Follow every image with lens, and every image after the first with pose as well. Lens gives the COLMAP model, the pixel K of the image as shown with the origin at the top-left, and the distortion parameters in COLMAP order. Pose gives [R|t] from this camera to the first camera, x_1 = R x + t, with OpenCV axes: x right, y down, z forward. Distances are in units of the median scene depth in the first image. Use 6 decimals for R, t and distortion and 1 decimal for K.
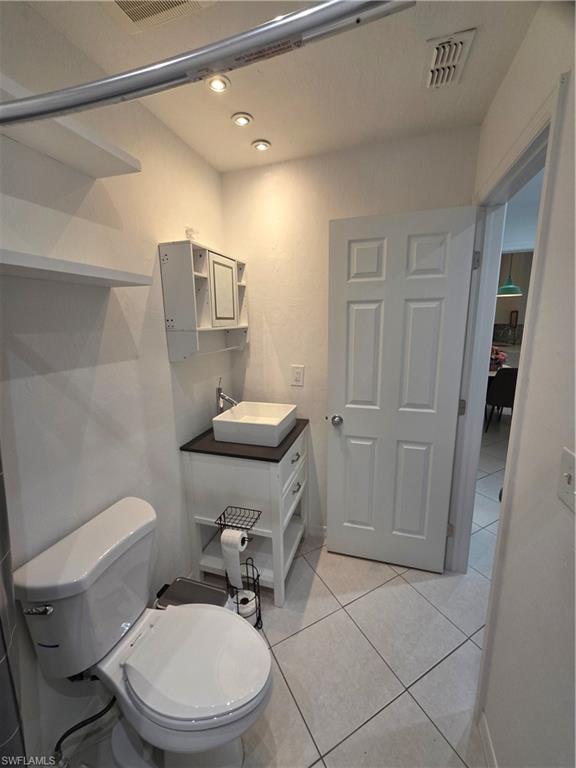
lens RADIAL K [[307.2, 0, 288.0], [0, 307.2, 384.0], [0, 0, 1]] dist [-0.000176, 0.000023]
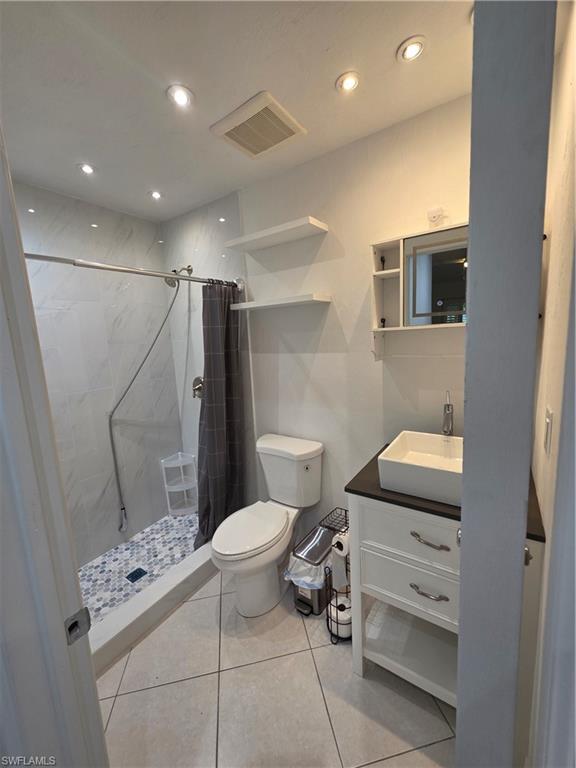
lens RADIAL K [[307.2, 0, 288.0], [0, 307.2, 384.0], [0, 0, 1]] dist [-0.000176, 0.000023]
pose [[-0.290907, 0.176528, -0.940325, 0.836922], [-0.140269, 0.964342, 0.224431, -0.210125], [0.946413, 0.197187, -0.255772, 1.126341]]
